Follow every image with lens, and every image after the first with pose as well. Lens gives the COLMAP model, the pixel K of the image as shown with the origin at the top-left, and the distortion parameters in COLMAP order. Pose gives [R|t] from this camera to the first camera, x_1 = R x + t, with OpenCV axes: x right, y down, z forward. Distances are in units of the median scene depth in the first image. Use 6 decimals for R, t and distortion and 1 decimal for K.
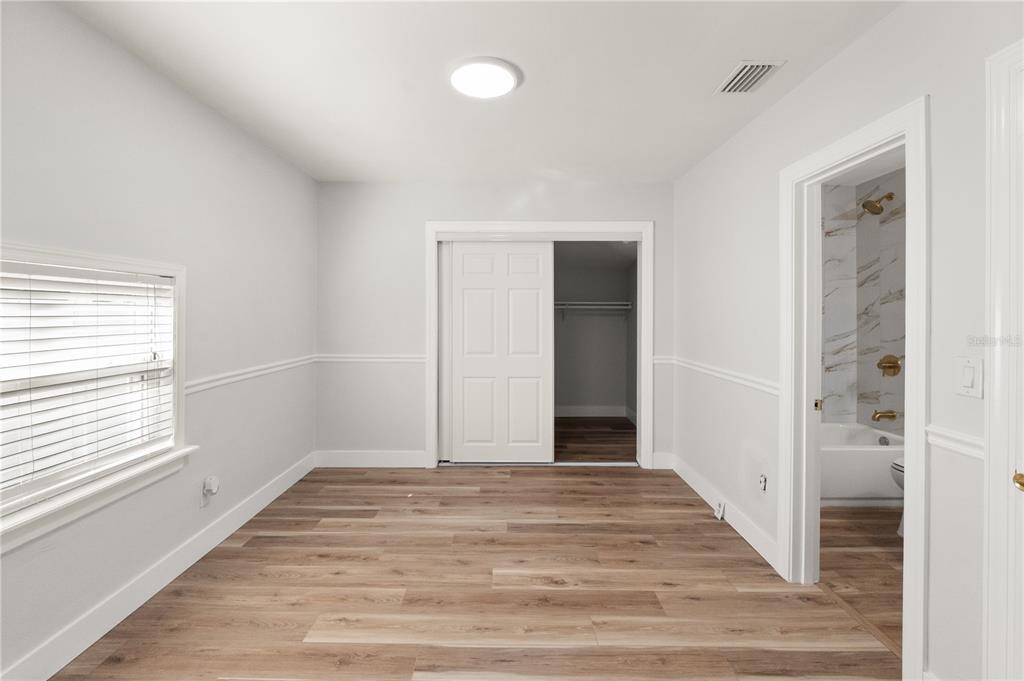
lens RADIAL K [[423.7, 0, 514.2], [0, 423.7, 313.8], [0, 0, 1]] dist [-0.009675, 0.000289]
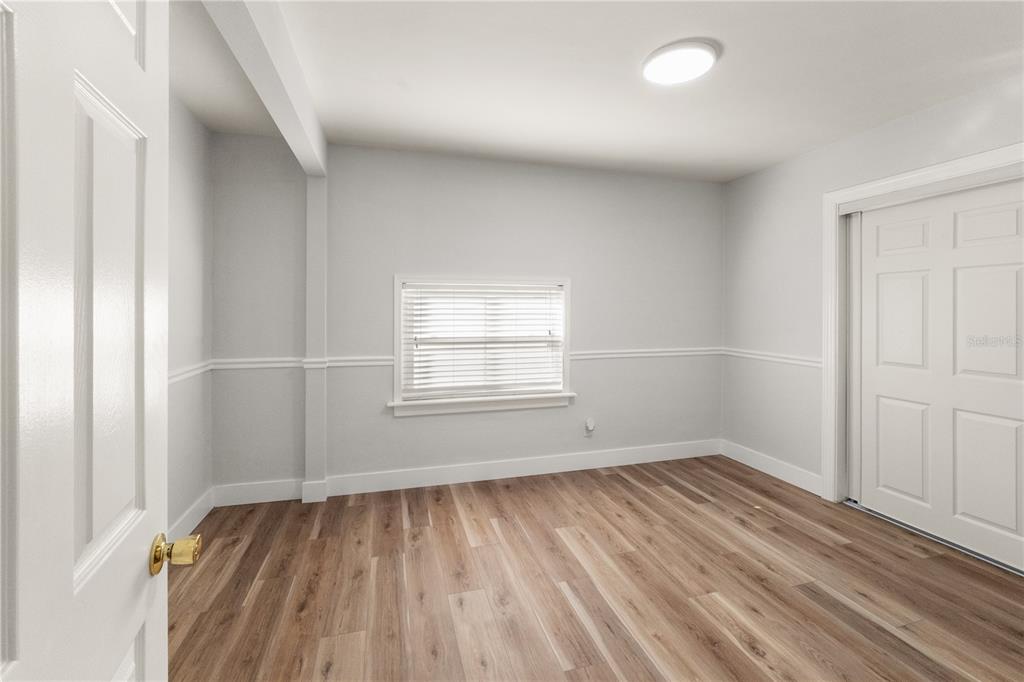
lens RADIAL K [[435.8, 0, 515.7], [0, 435.8, 305.8], [0, 0, 1]] dist [-0.010640, -0.000720]
pose [[0.283687, -0.012572, -0.958834, 0.631465], [-0.001913, 0.999905, -0.013676, 0.012328], [0.958915, 0.005714, 0.283636, 0.292821]]
